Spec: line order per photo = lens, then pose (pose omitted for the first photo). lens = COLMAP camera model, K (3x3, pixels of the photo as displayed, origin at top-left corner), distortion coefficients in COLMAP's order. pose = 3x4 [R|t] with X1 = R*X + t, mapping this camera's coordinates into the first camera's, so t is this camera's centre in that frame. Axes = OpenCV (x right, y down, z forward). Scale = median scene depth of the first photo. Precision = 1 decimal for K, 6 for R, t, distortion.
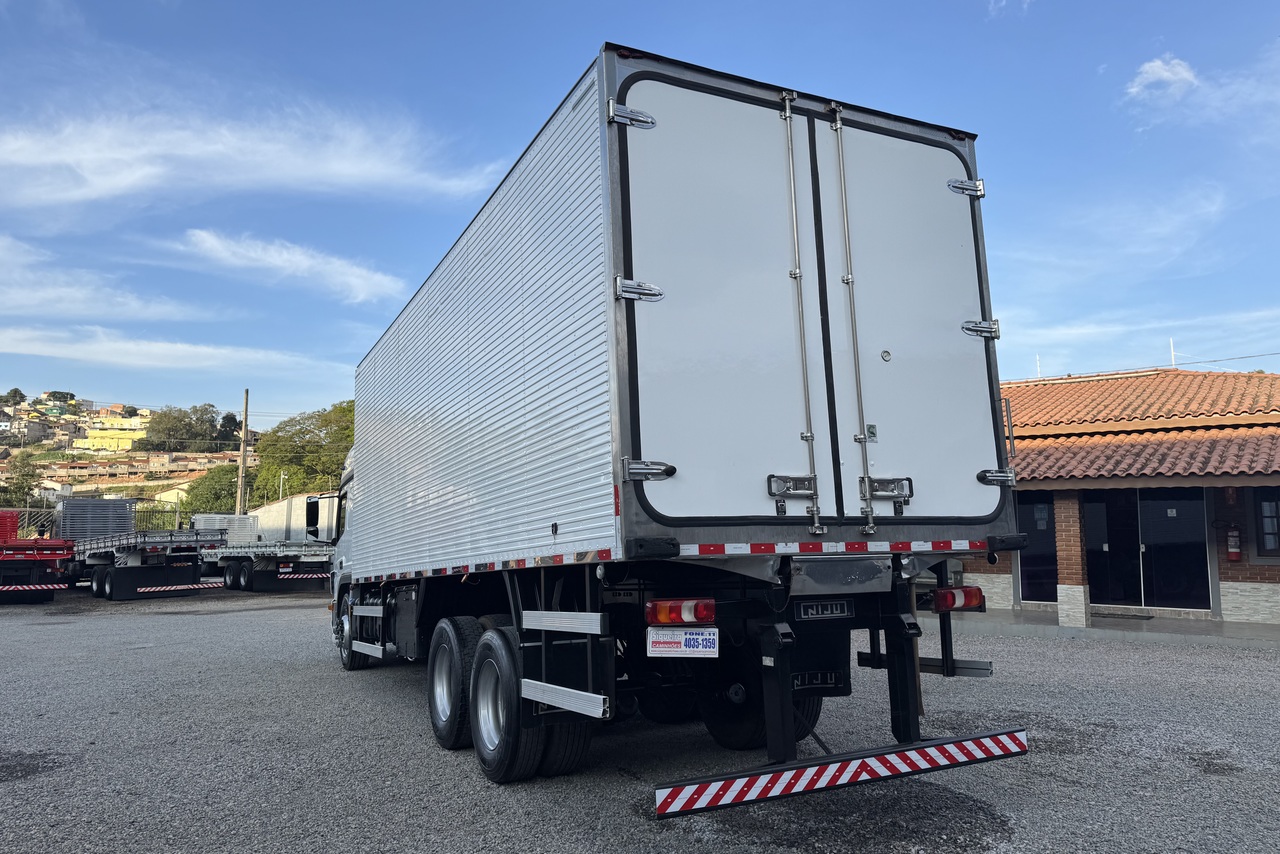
lens RADIAL K [[896.6, 0, 640.0], [0, 896.6, 427.0], [0, 0, 1]] dist [0.150275, -0.194516]
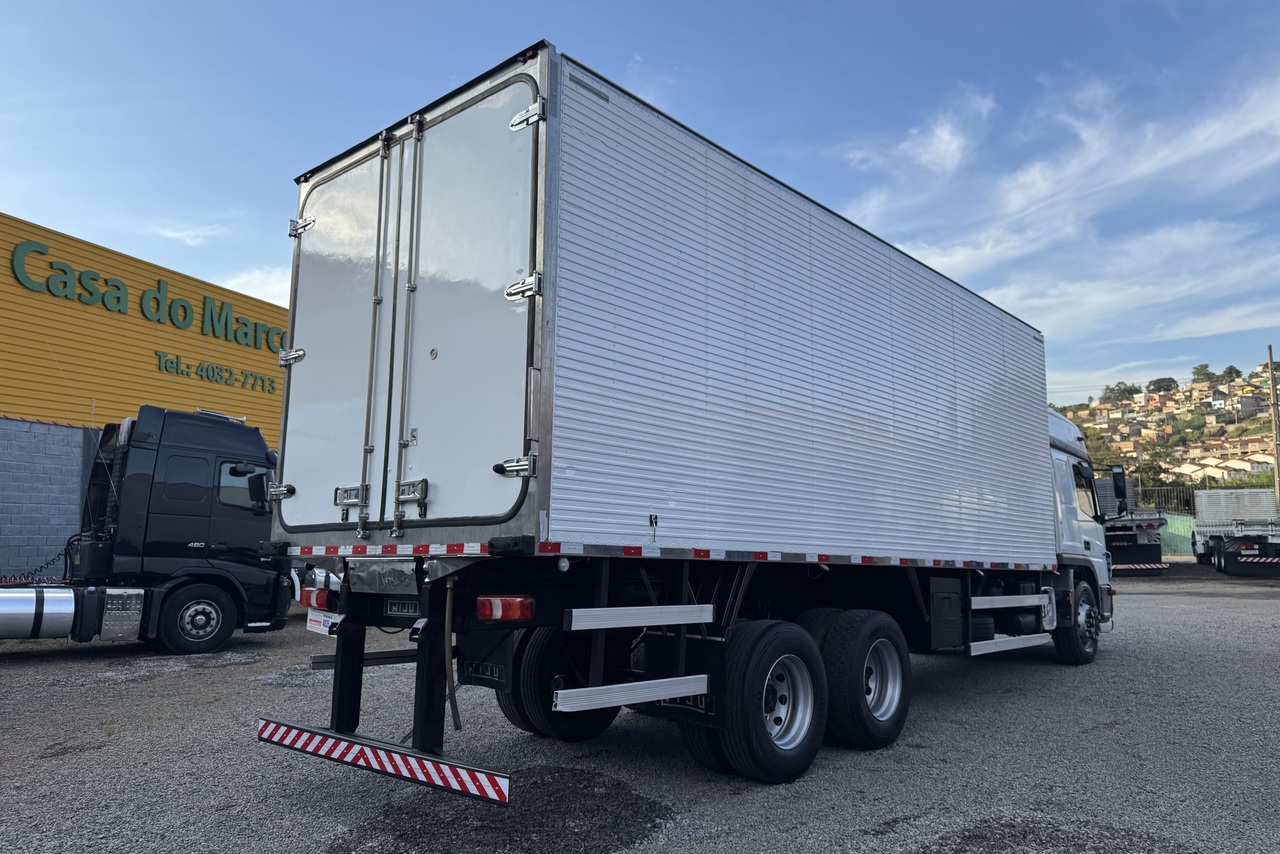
lens RADIAL K [[877.8, 0, 620.3], [0, 877.8, 416.3], [0, 0, 1]] dist [0.132303, -0.176061]
pose [[0.295333, -0.116343, -0.948284, 0.280239], [0.130951, 0.988120, -0.080447, 0.020743], [0.946378, -0.100420, 0.307059, 0.203231]]
